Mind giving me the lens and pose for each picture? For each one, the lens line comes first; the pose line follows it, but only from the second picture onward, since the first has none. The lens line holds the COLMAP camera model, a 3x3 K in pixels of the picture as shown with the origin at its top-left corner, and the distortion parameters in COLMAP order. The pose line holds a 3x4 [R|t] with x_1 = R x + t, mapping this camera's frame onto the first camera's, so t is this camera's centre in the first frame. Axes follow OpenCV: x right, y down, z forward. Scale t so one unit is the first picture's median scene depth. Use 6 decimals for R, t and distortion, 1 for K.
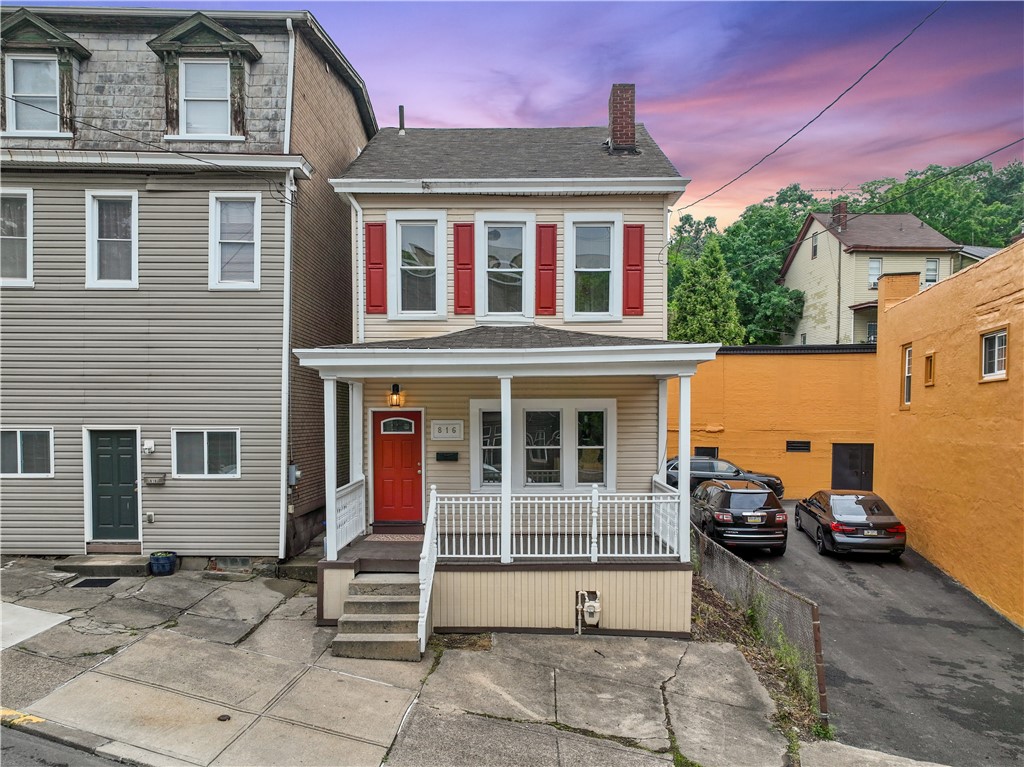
lens RADIAL K [[732.9, 0, 511.0], [0, 732.9, 454.5], [0, 0, 1]] dist [0.001127, 0.010913]
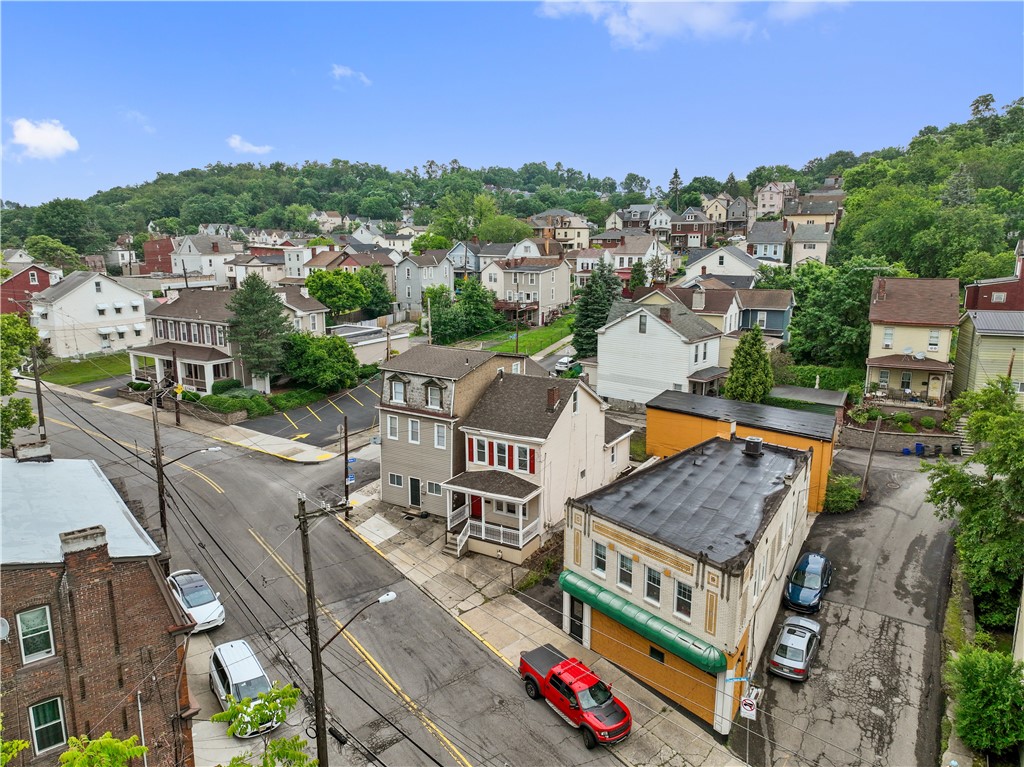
lens RADIAL K [[716.9, 0, 512.0], [0, 716.9, 383.5], [0, 0, 1]] dist [0.001821, 0.001899]
pose [[0.865517, 0.100858, -0.490620, 1.716271], [-0.020254, 0.985763, 0.166914, -1.180766], [0.500470, -0.134529, 0.855238, -1.917668]]
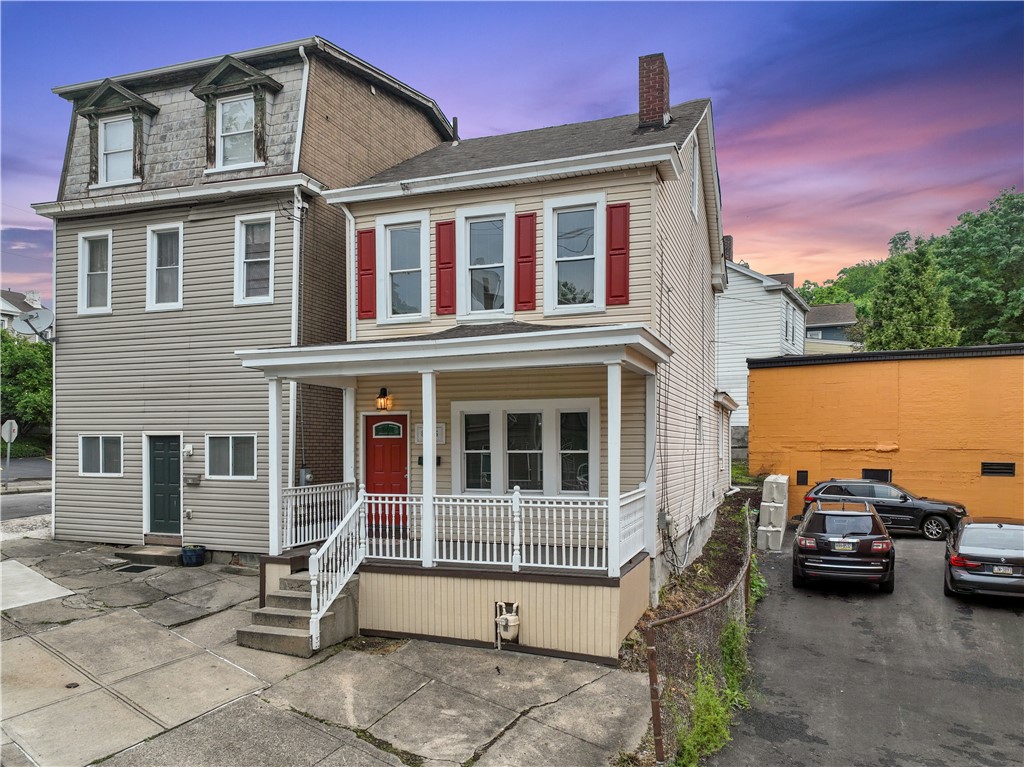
lens RADIAL K [[736.8, 0, 516.1], [0, 736.8, 469.8], [0, 0, 1]] dist [0.004582, 0.003660]
pose [[0.944230, 0.010572, -0.329118, 0.348680], [-0.017544, 0.999680, -0.018221, 0.031198], [0.328820, 0.022979, 0.944113, 0.110652]]
